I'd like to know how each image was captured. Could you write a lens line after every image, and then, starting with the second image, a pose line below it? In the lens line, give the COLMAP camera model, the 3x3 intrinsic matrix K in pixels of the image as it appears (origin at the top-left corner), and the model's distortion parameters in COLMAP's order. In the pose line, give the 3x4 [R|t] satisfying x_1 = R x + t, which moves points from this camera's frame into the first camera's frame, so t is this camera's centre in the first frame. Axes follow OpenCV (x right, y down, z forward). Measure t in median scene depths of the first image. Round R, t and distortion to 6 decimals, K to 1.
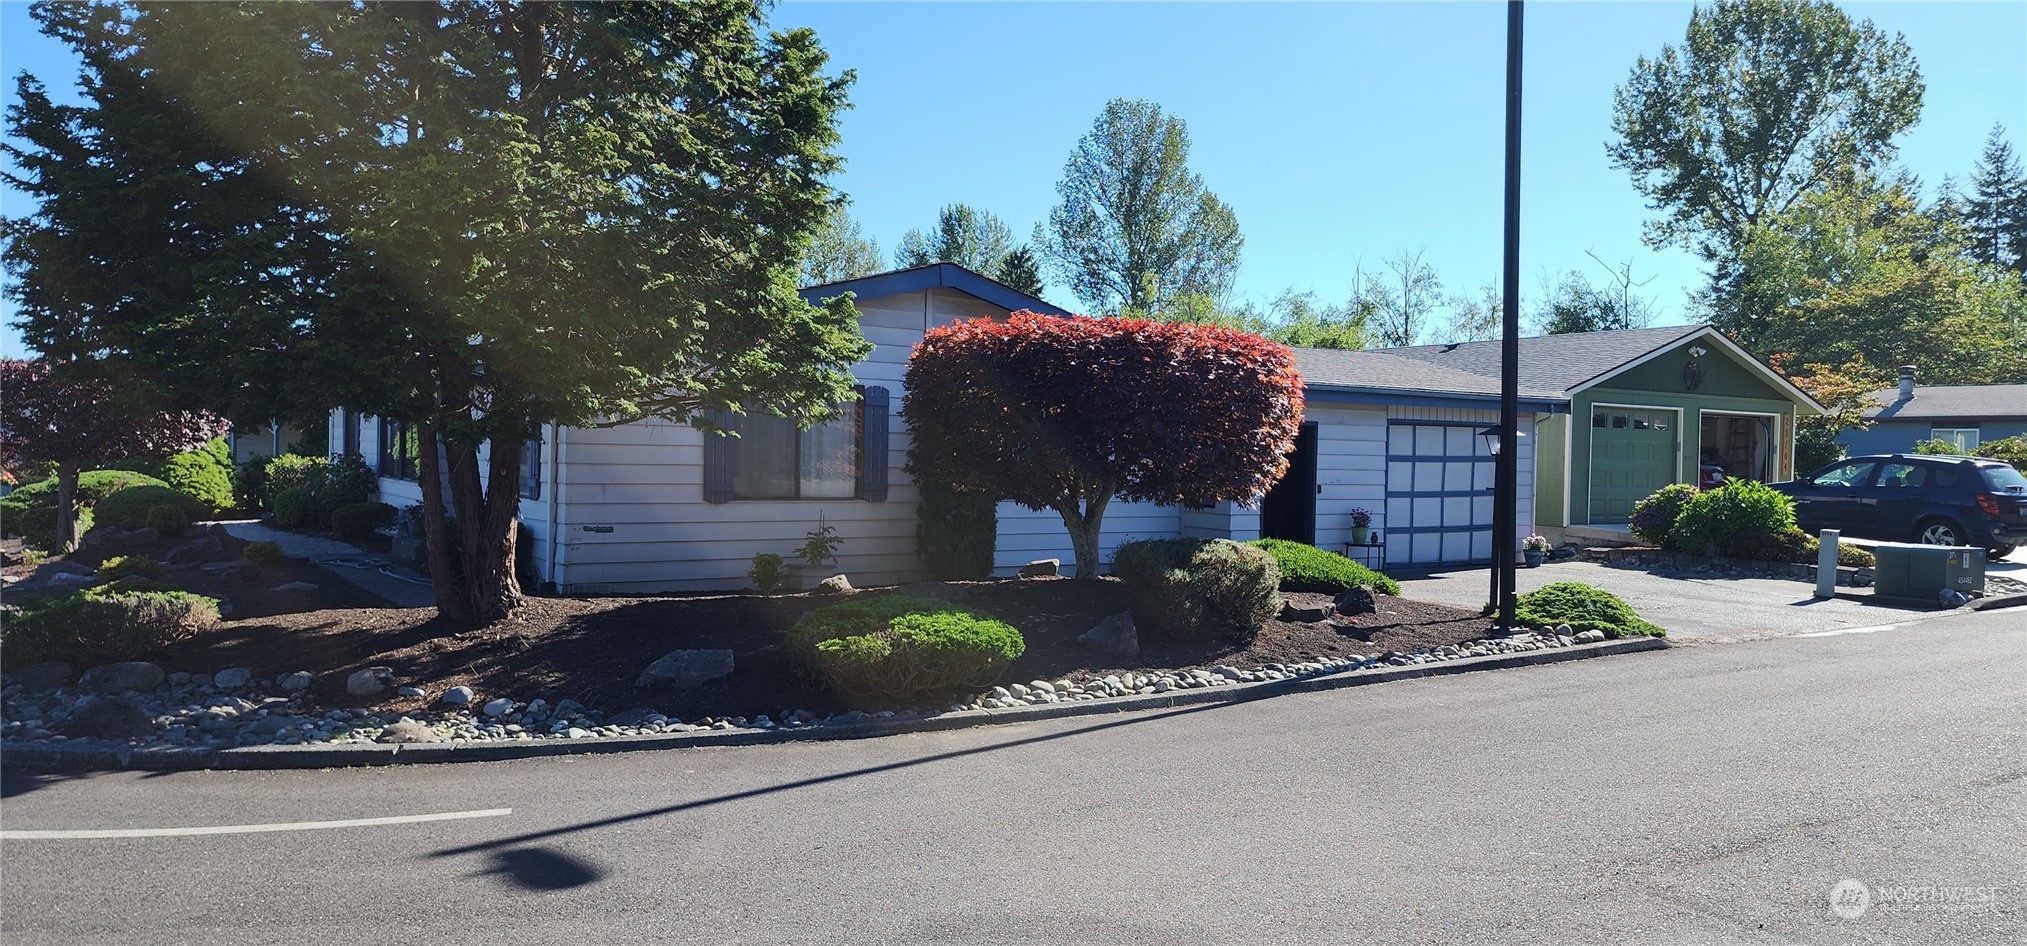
lens RADIAL K [[1431.0, 0, 1014.2], [0, 1431.0, 475.3], [0, 0, 1]] dist [-0.012119, -0.020332]
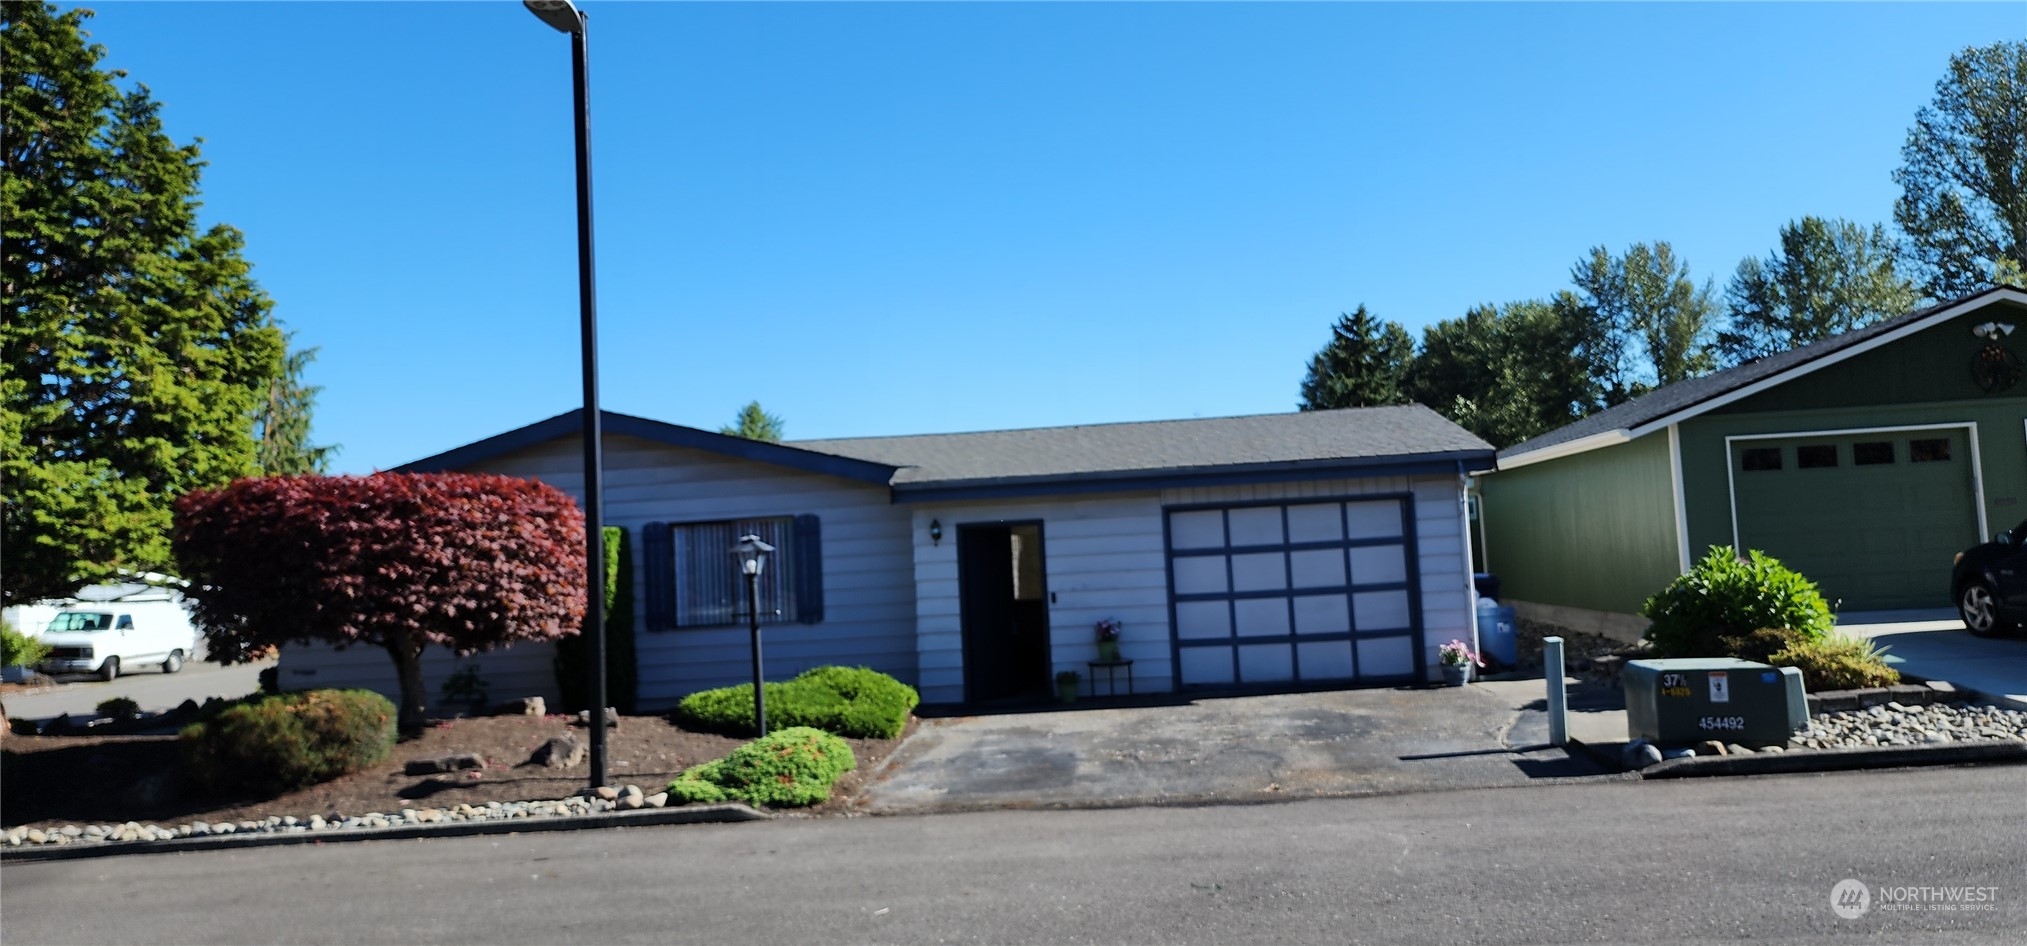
lens RADIAL K [[1431.0, 0, 1013.8], [0, 1431.0, 469.3], [0, 0, 1]] dist [-0.012119, -0.020332]
pose [[0.753771, -0.093695, -0.650424, 0.673909], [0.054975, 0.995305, -0.079666, 0.000073], [0.654834, 0.024293, 0.755382, 0.304742]]
